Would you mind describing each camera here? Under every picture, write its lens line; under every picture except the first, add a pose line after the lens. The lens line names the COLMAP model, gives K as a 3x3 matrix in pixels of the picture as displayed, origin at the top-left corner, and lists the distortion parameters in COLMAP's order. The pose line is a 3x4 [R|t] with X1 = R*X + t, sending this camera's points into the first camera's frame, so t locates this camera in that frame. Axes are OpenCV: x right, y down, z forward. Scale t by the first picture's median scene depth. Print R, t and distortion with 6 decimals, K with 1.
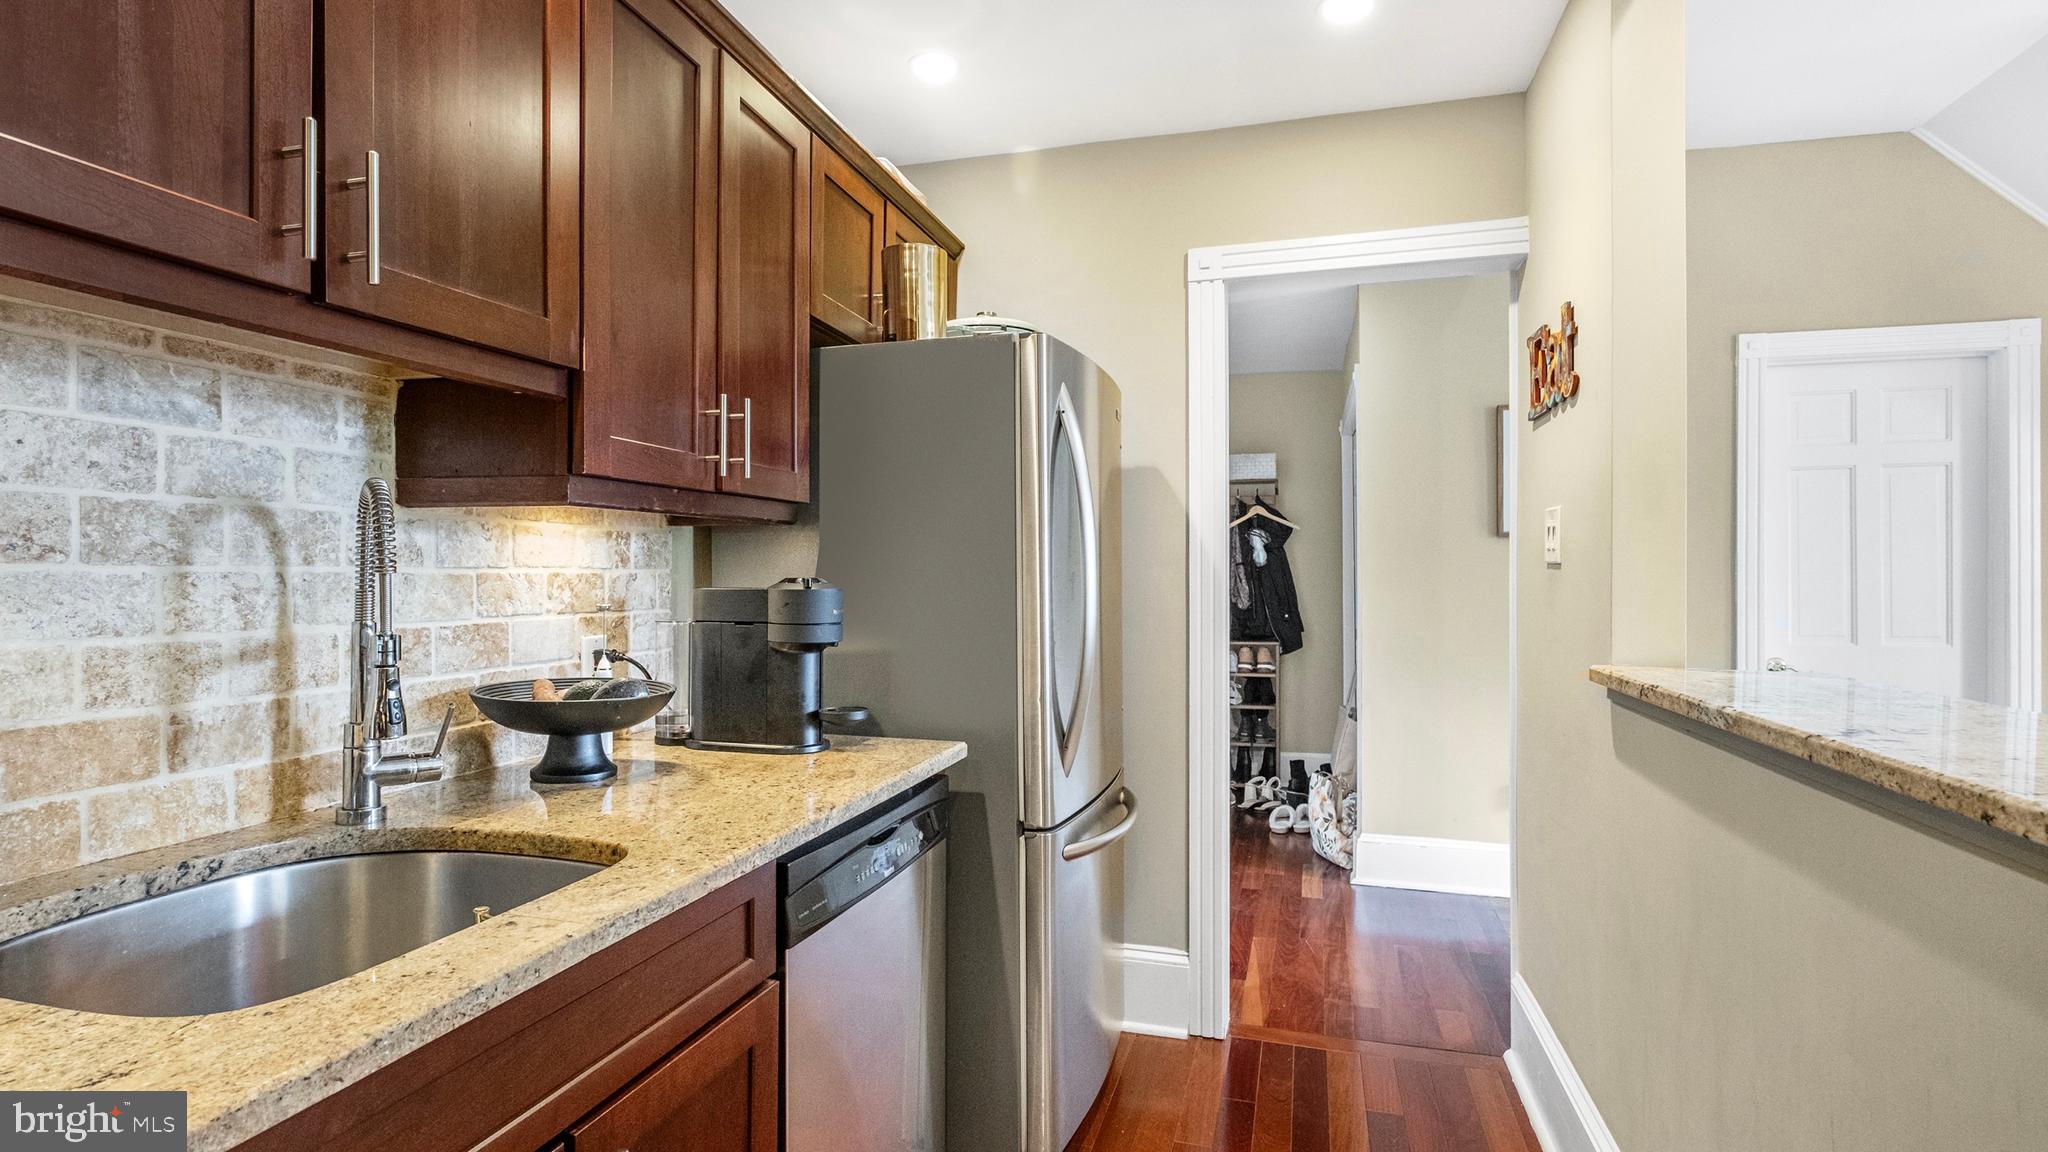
lens RADIAL K [[997.7, 0, 1039.0], [0, 997.7, 573.4], [0, 0, 1]] dist [-0.001858, -0.000577]
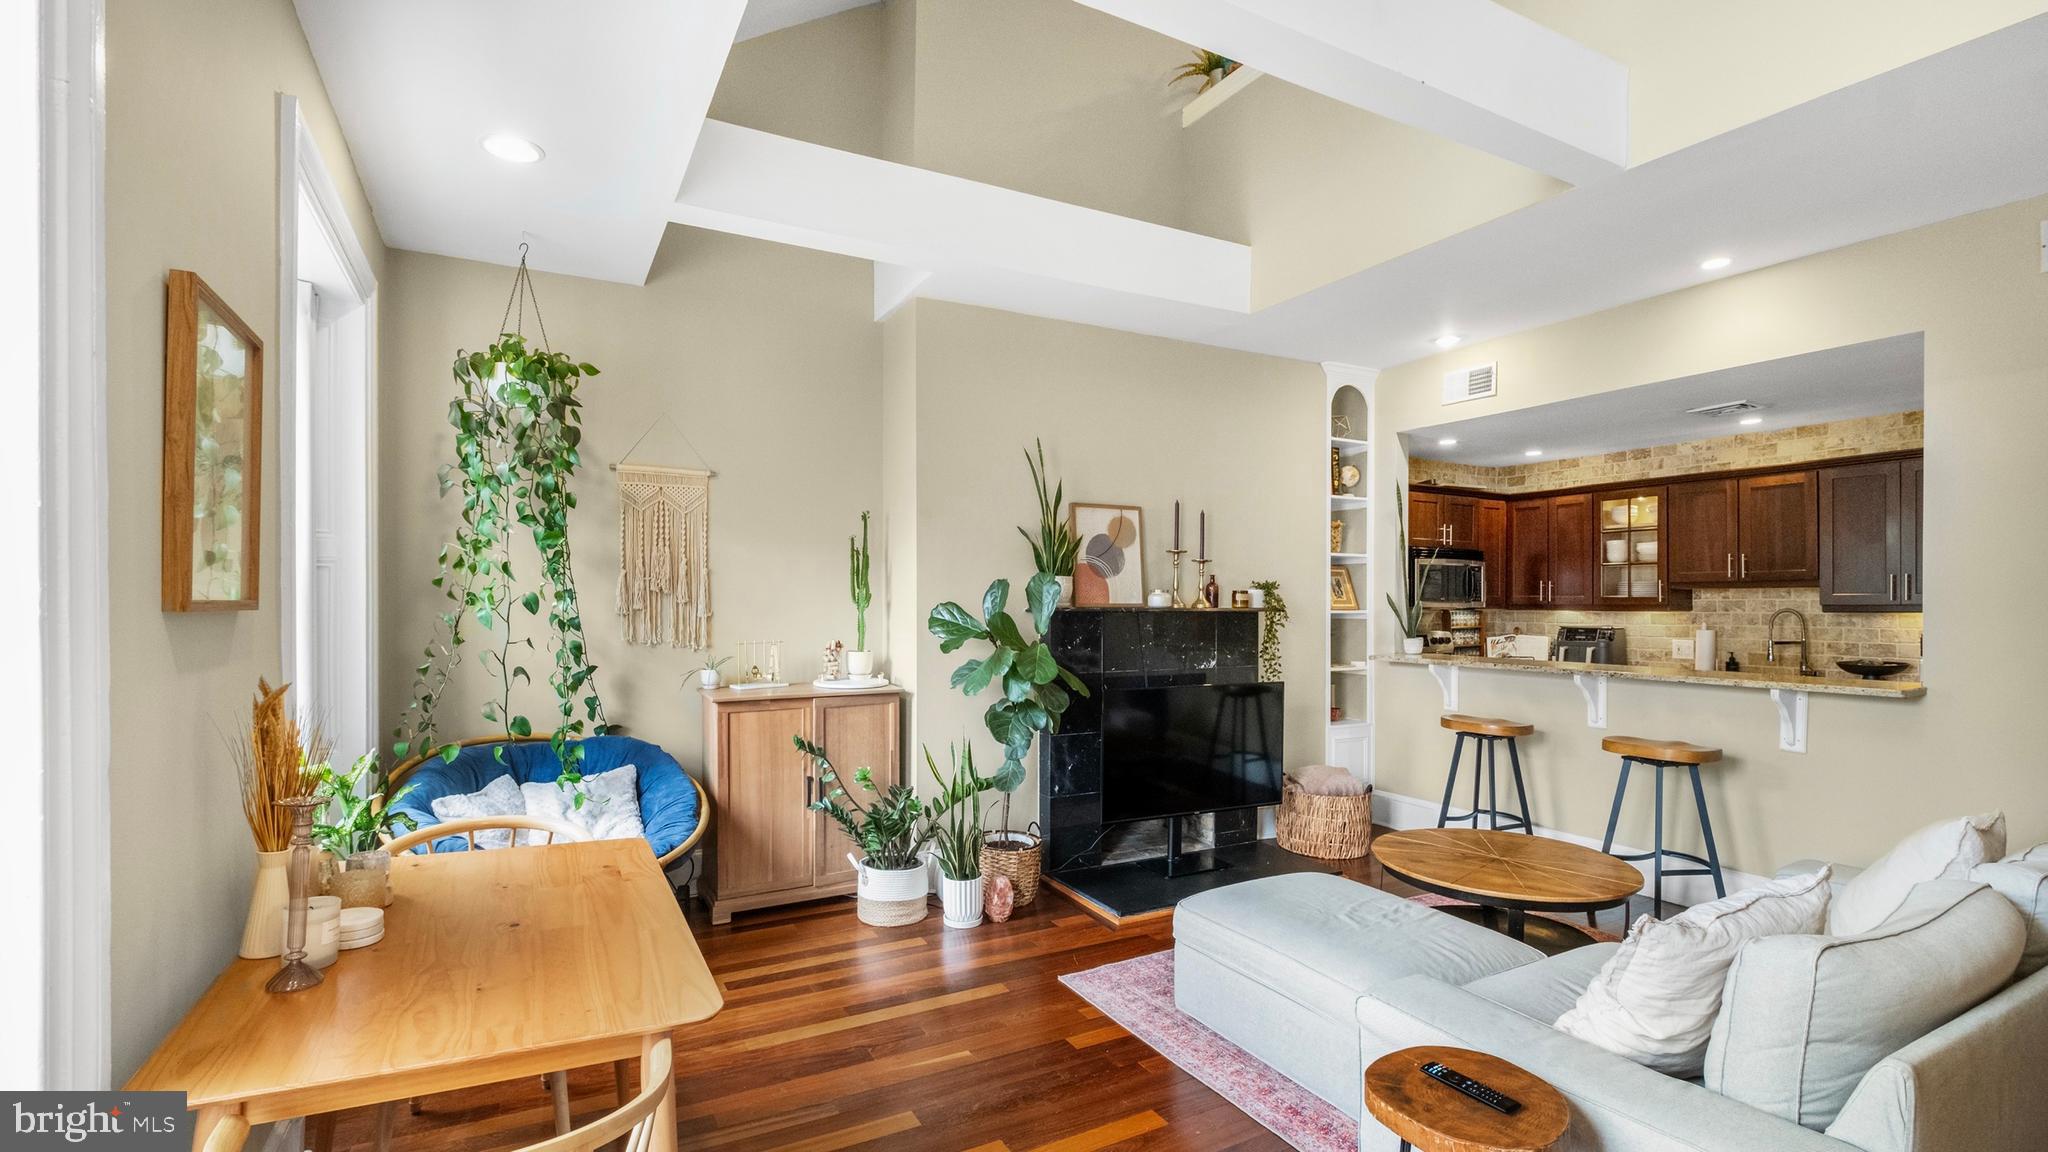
lens RADIAL K [[899.9, 0, 1011.5], [0, 899.9, 604.5], [0, 0, 1]] dist [-0.004038, -0.001052]
pose [[-0.721004, 0.002645, -0.692926, 4.939207], [0.003018, 0.999995, 0.000677, -0.127392], [0.692925, -0.001603, -0.721008, 1.504248]]
